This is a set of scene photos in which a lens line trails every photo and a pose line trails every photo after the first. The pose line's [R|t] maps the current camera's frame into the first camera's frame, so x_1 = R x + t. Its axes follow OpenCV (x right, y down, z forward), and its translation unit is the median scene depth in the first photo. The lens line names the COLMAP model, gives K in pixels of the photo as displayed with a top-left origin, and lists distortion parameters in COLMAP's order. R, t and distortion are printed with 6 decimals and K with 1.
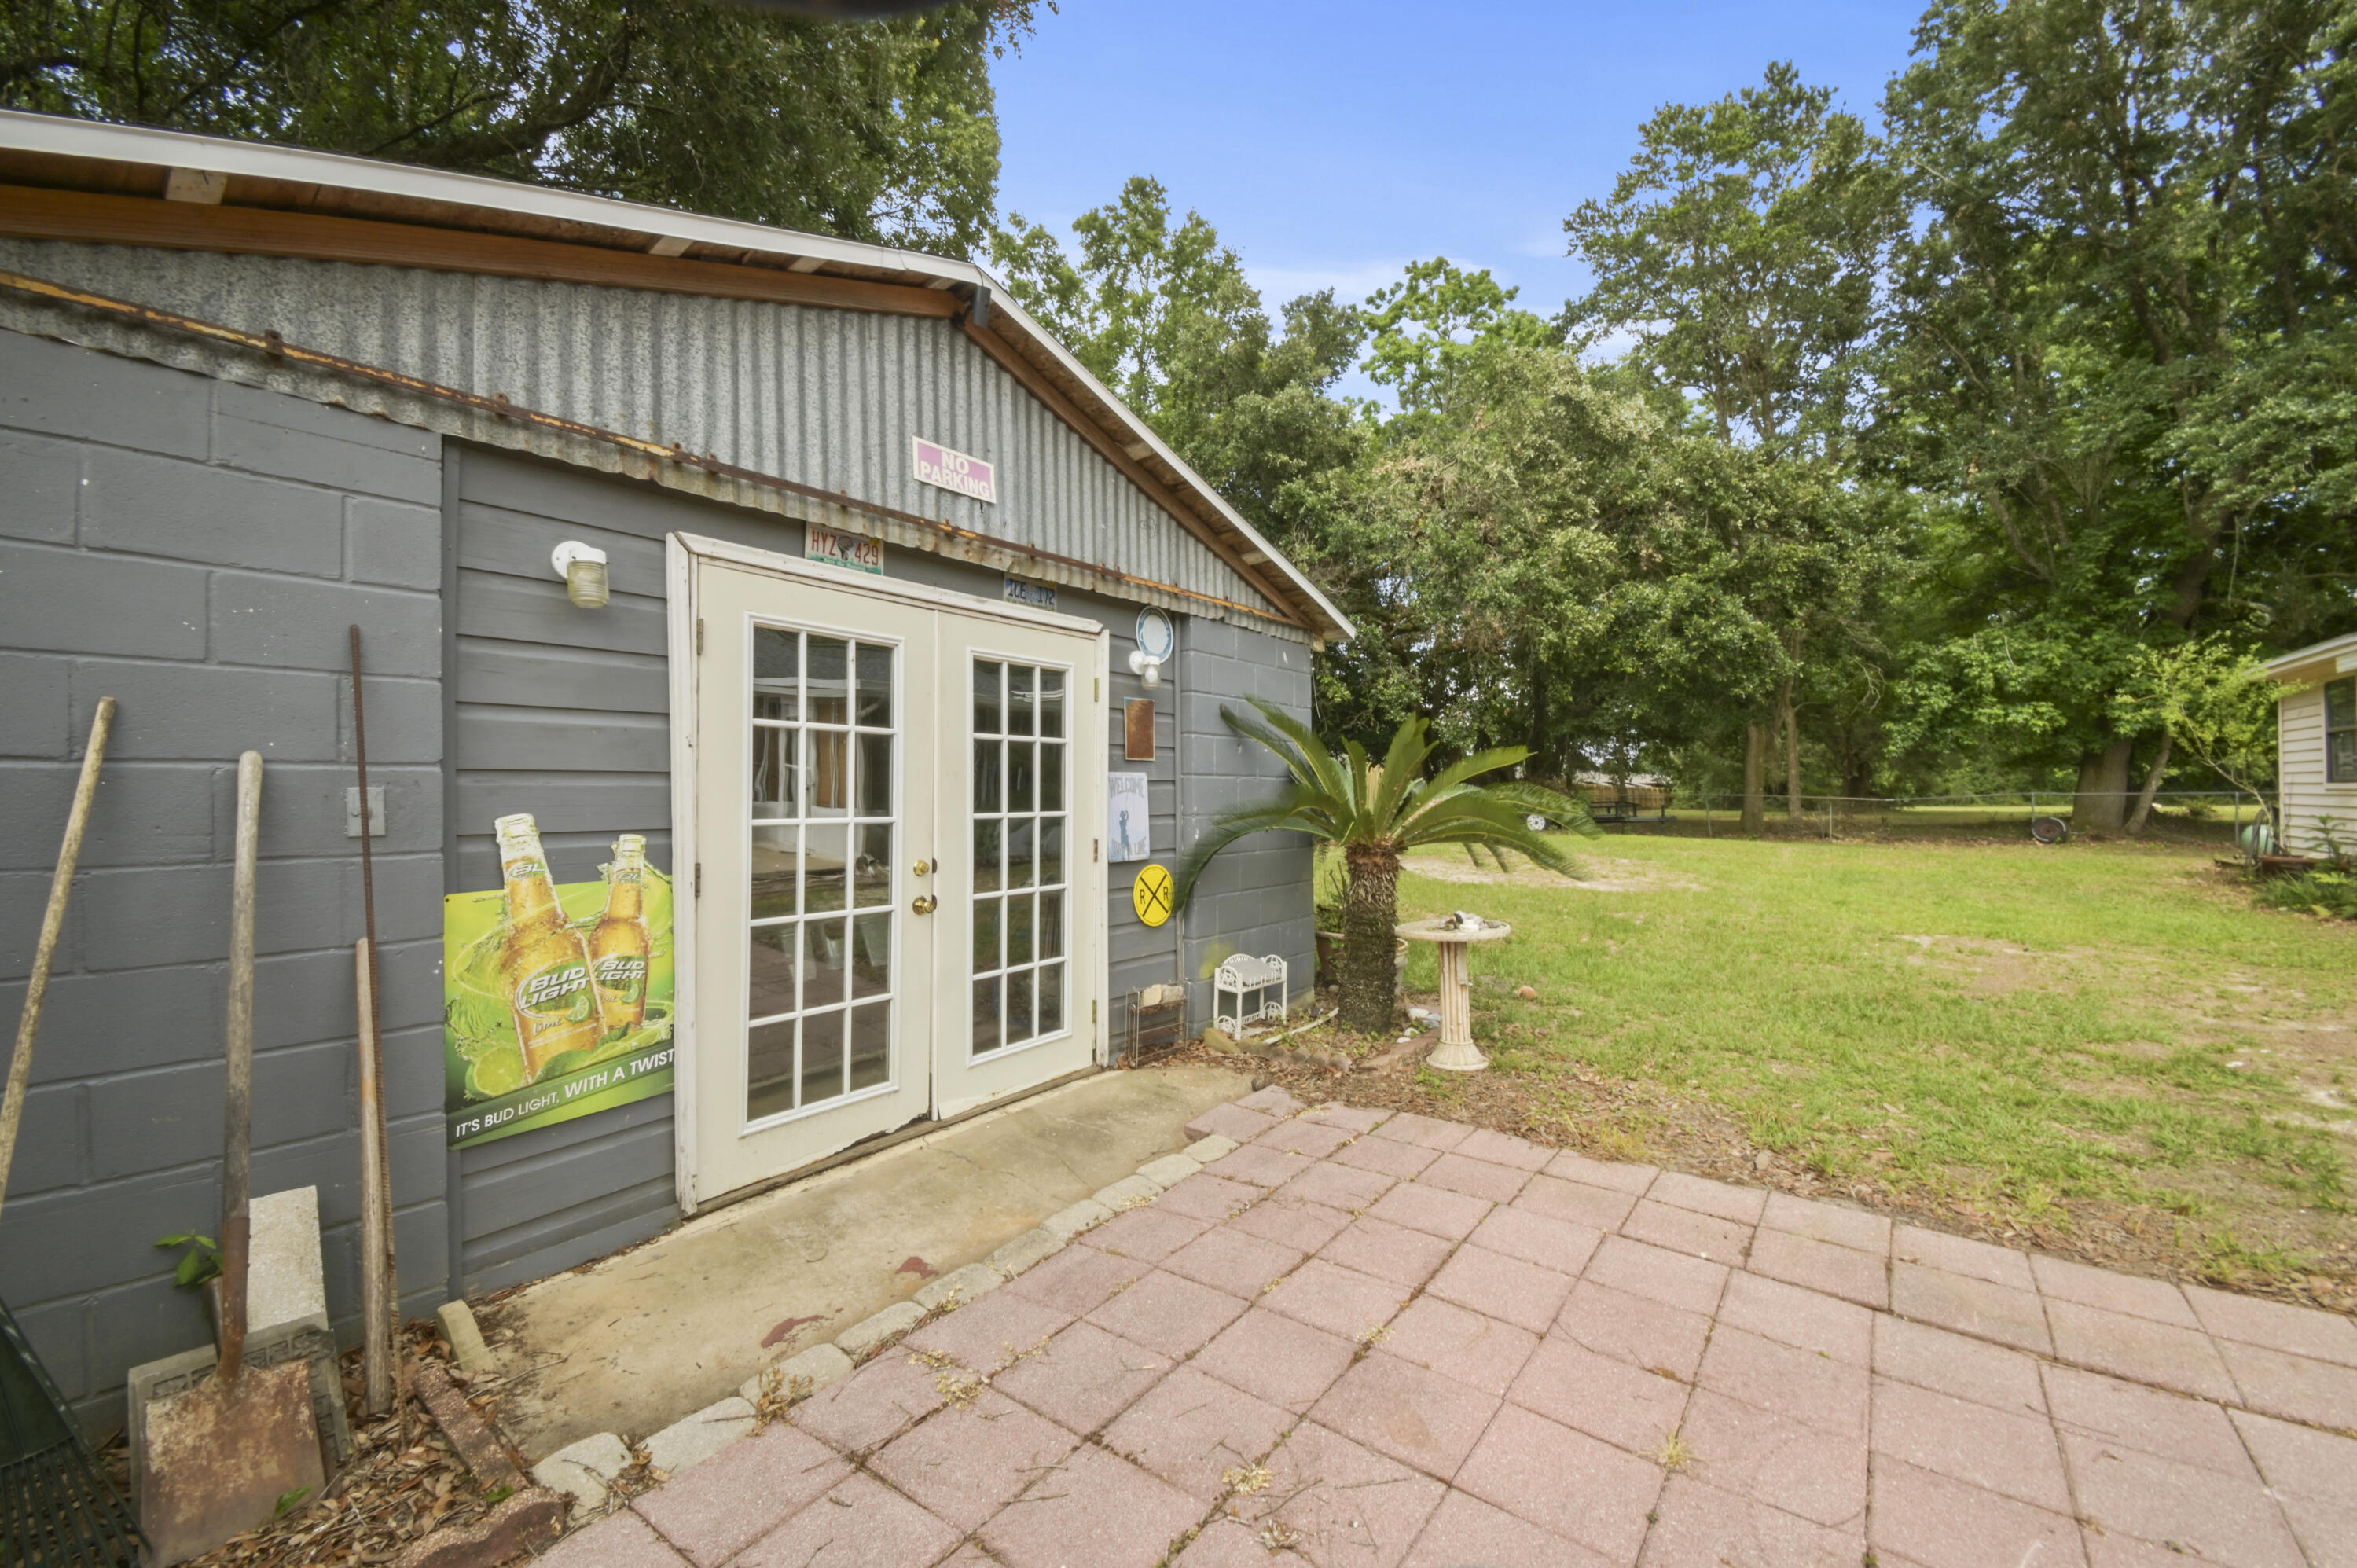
lens RADIAL K [[951.4, 0, 1178.3], [0, 951.4, 790.6], [0, 0, 1]] dist [0.007582, -0.008521]
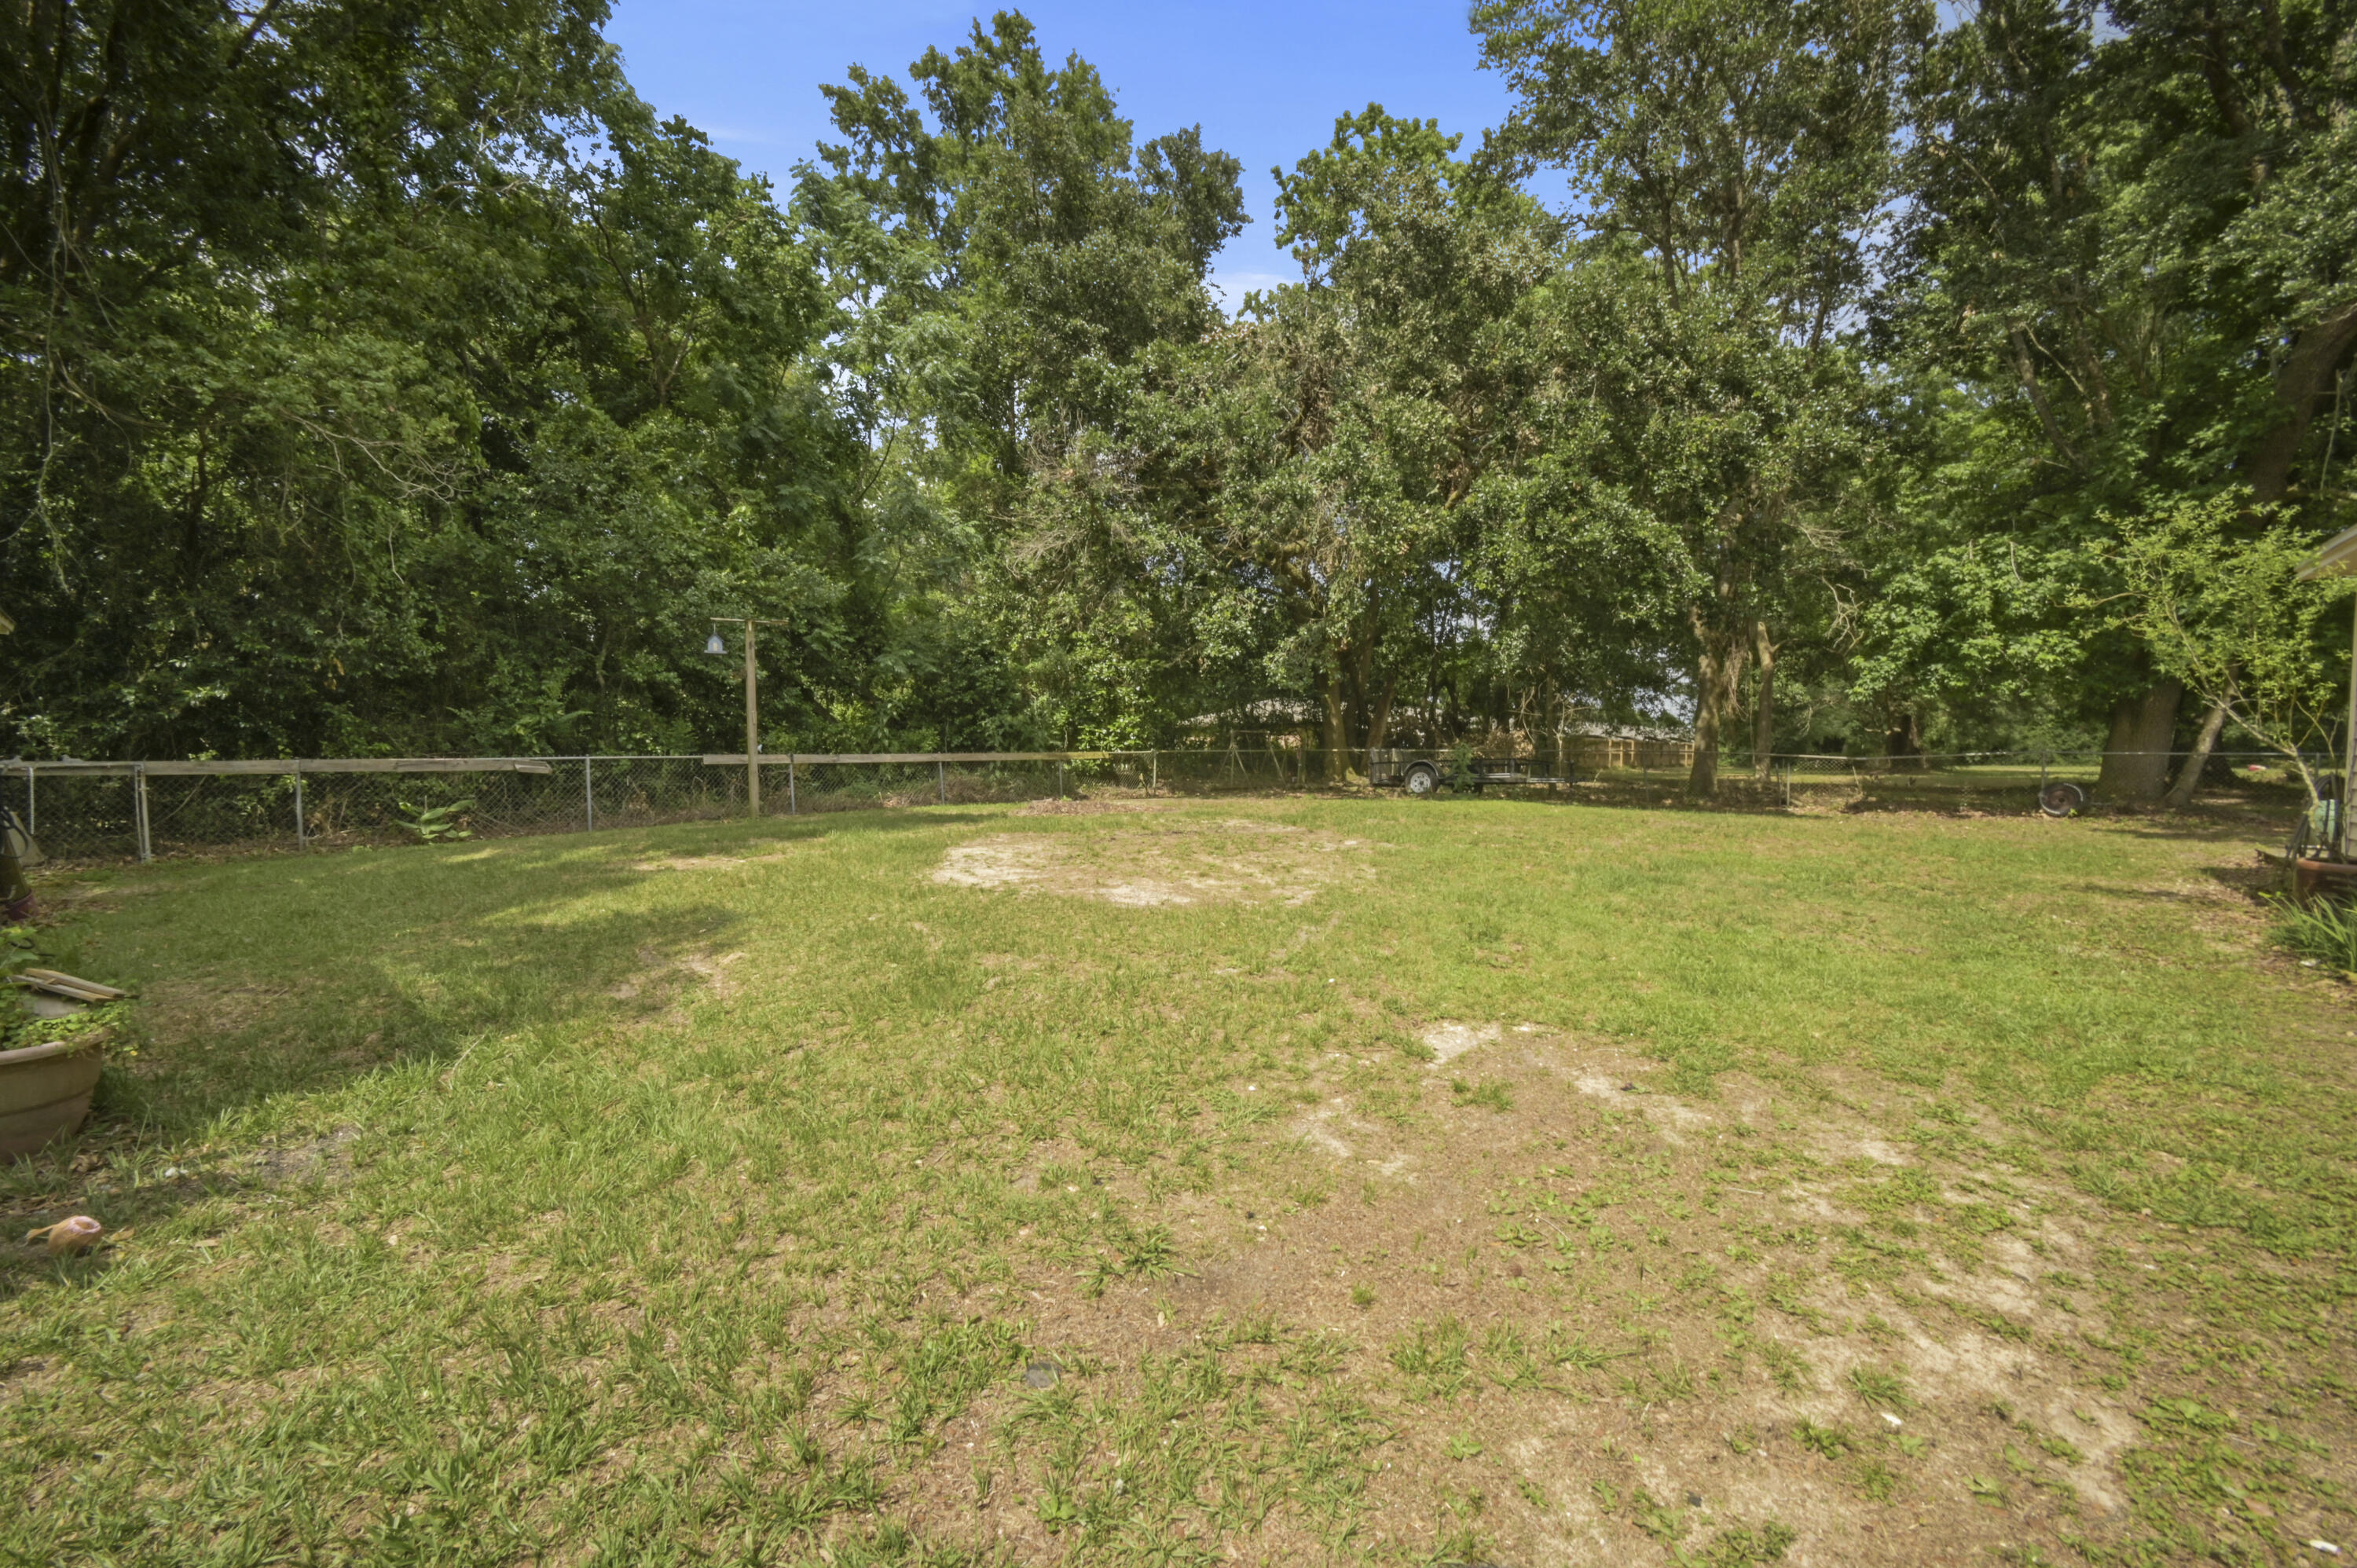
lens RADIAL K [[951.3, 0, 1173.9], [0, 951.3, 792.7], [0, 0, 1]] dist [0.007582, -0.008521]
pose [[0.997521, 0.012119, -0.069313, 0.264376], [-0.008320, 0.998460, 0.054841, -0.000124], [0.069871, -0.054129, 0.996086, 0.194888]]
